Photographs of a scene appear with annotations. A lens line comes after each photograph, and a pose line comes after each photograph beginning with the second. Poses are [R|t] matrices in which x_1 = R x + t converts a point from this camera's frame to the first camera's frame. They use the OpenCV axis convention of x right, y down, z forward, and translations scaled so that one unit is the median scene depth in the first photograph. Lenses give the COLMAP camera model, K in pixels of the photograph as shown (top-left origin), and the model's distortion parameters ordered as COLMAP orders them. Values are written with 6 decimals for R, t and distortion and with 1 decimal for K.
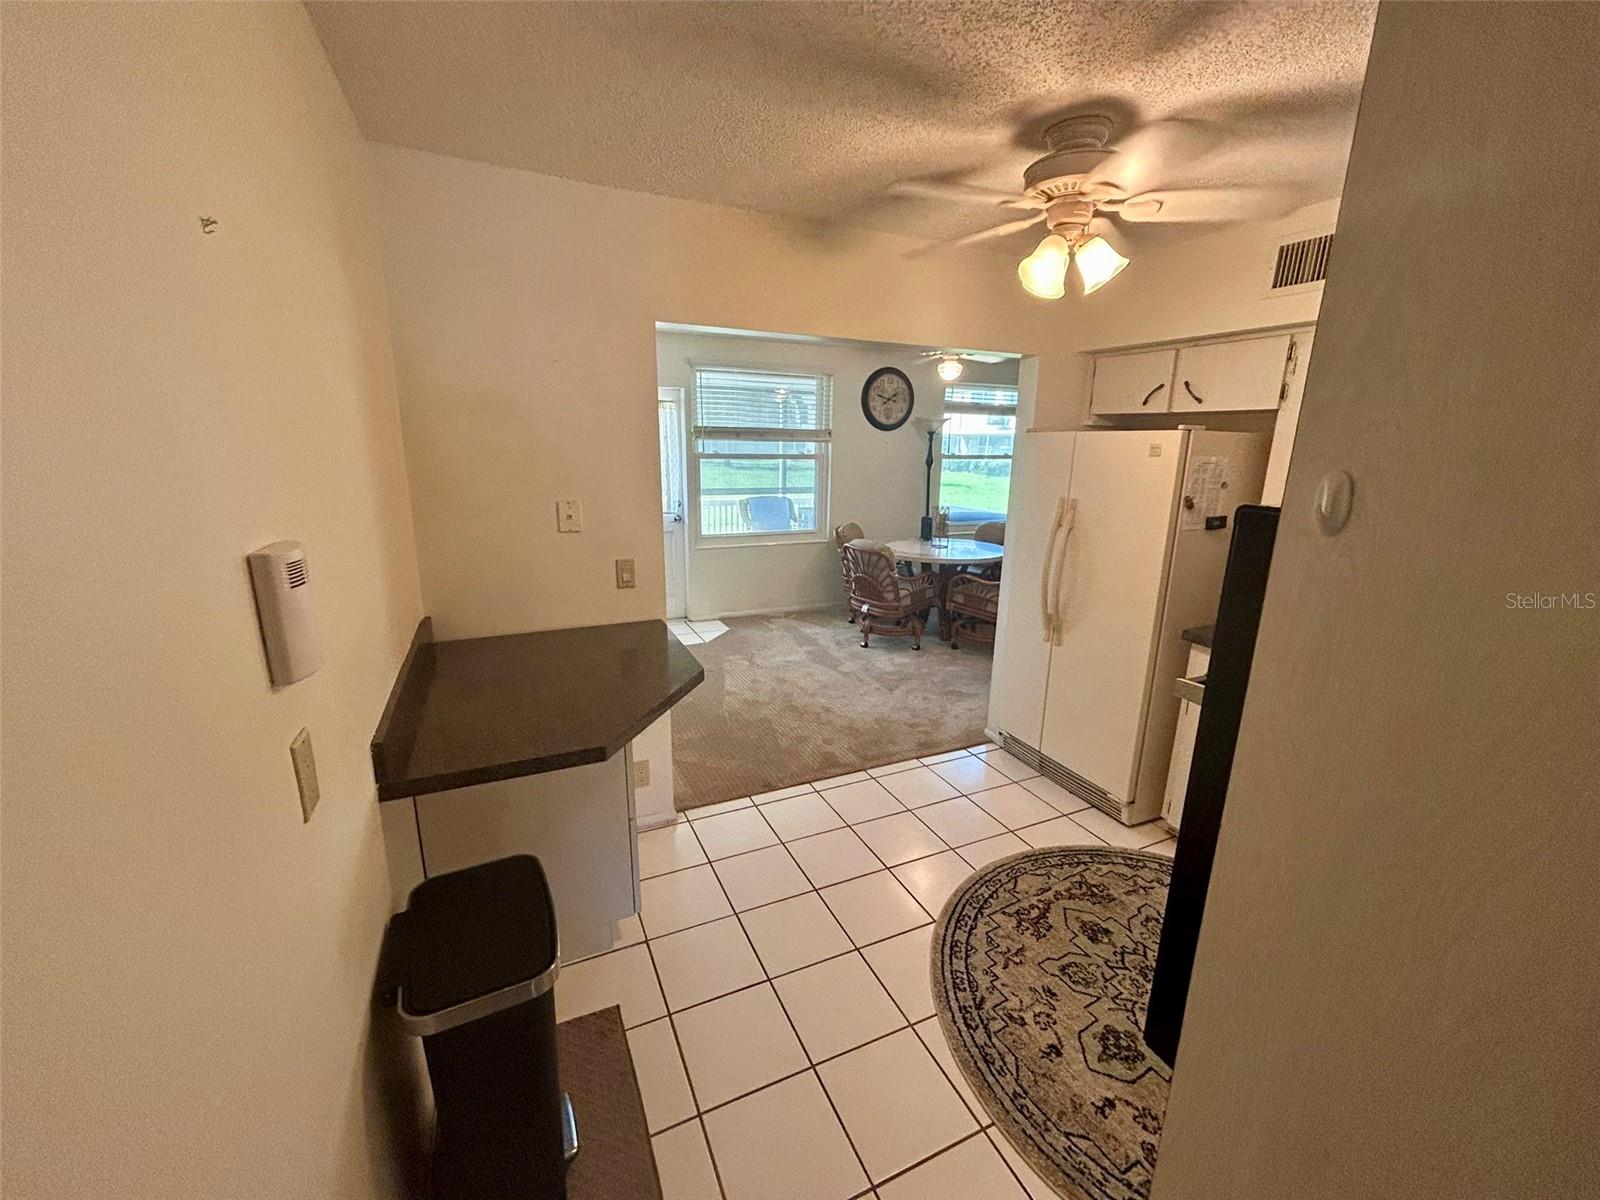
lens RADIAL K [[644.9, 0, 799.1], [0, 644.9, 597.9], [0, 0, 1]] dist [-0.000129, -0.000503]
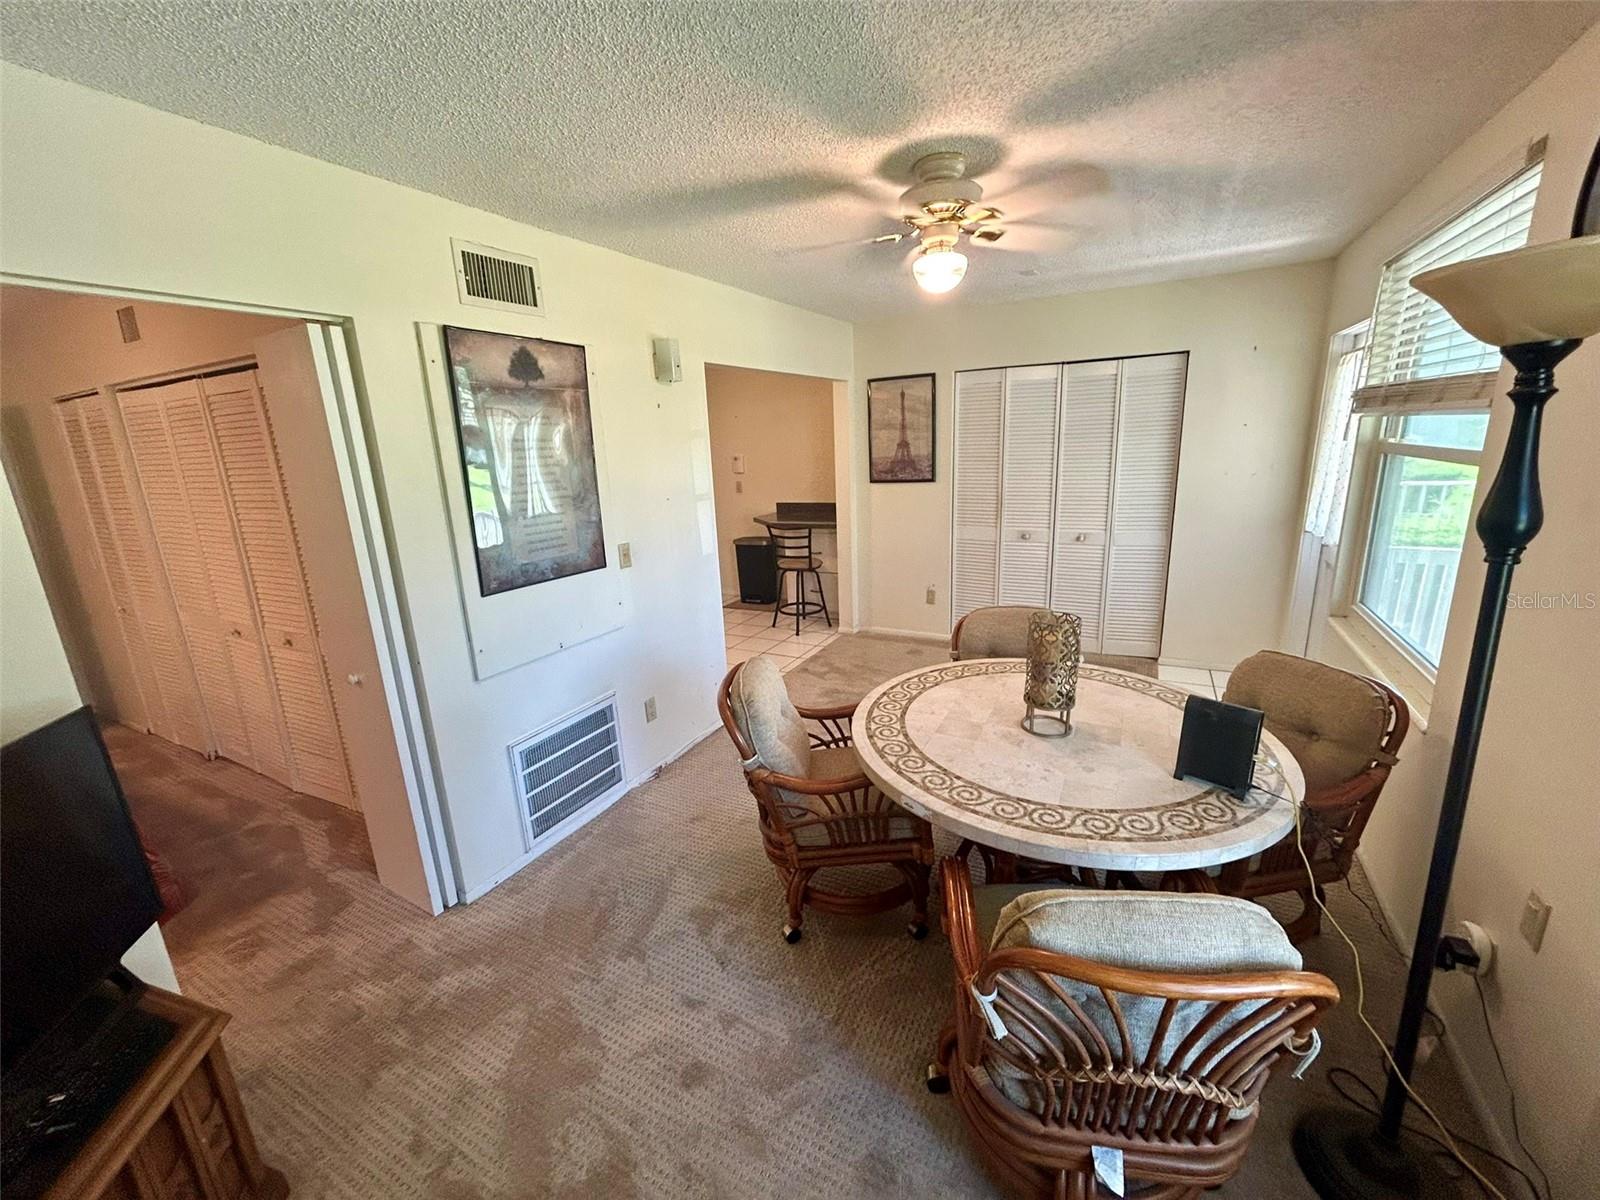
lens RADIAL K [[644.9, 0, 799.1], [0, 644.9, 597.9], [0, 0, 1]] dist [-0.000129, -0.000503]
pose [[-0.793956, 0.170684, -0.583524, 1.294875], [-0.111134, 0.902869, 0.415304, -0.690156], [0.597731, 0.394583, -0.697869, 2.860584]]
